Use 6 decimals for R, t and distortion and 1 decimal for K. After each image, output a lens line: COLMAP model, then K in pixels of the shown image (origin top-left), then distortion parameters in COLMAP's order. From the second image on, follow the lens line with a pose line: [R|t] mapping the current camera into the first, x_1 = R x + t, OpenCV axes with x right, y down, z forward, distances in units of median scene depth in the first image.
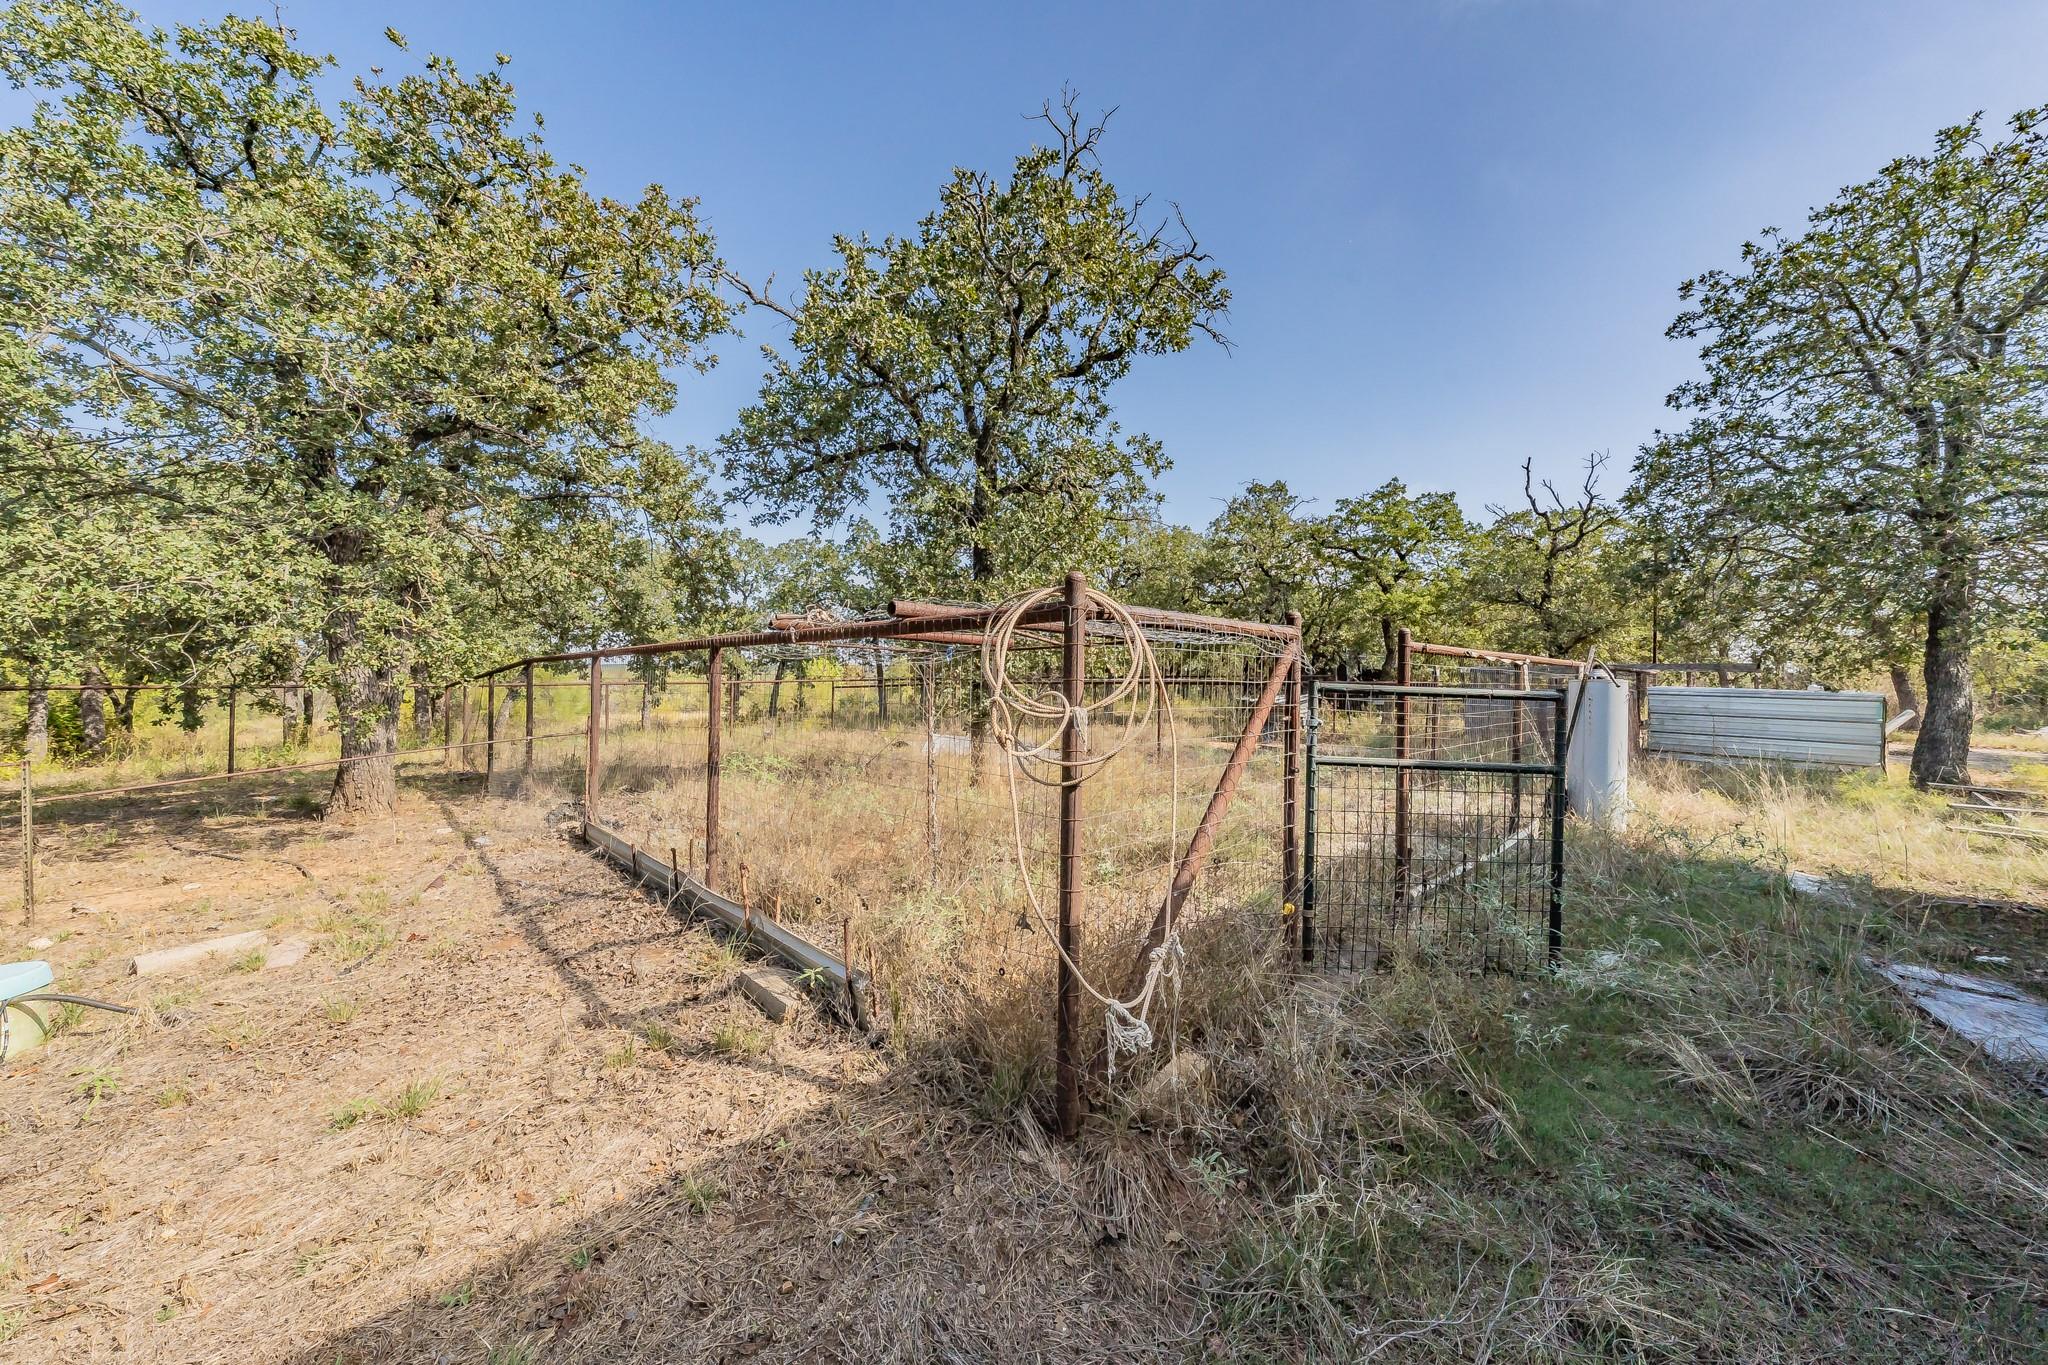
lens RADIAL K [[708.0, 0, 1024.9], [0, 708.0, 682.2], [0, 0, 1]] dist [-0.001611, 0.000038]
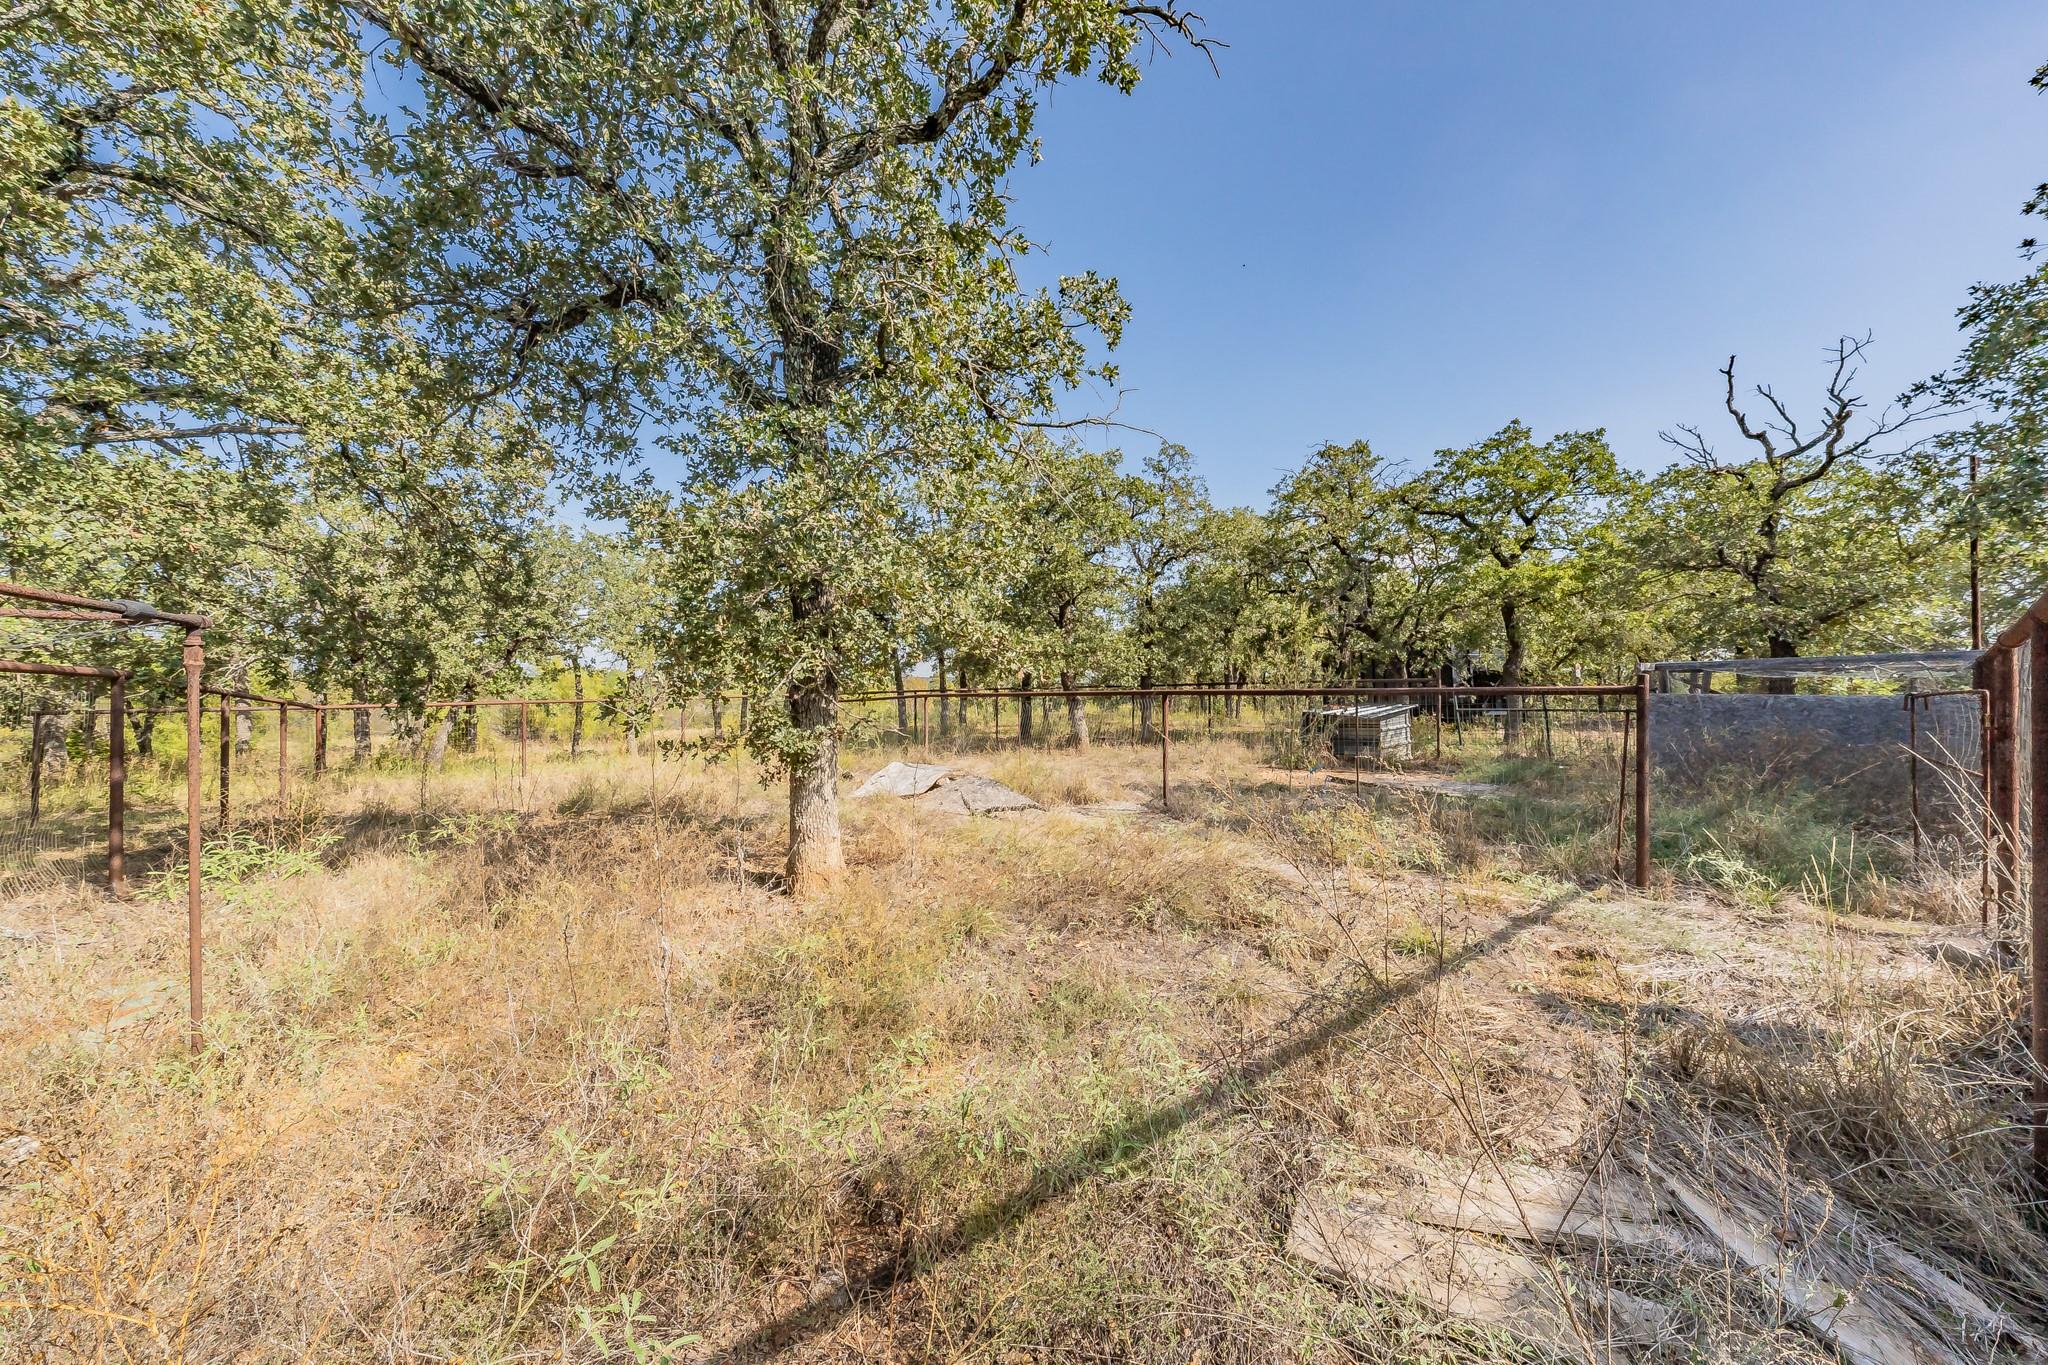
lens RADIAL K [[708.0, 0, 1023.0], [0, 708.0, 682.4], [0, 0, 1]] dist [-0.001611, 0.000038]
pose [[0.993180, -0.015260, -0.115584, 0.080484], [0.013721, 0.999807, -0.014094, -0.001014], [0.115777, 0.012412, 0.993198, 0.187102]]
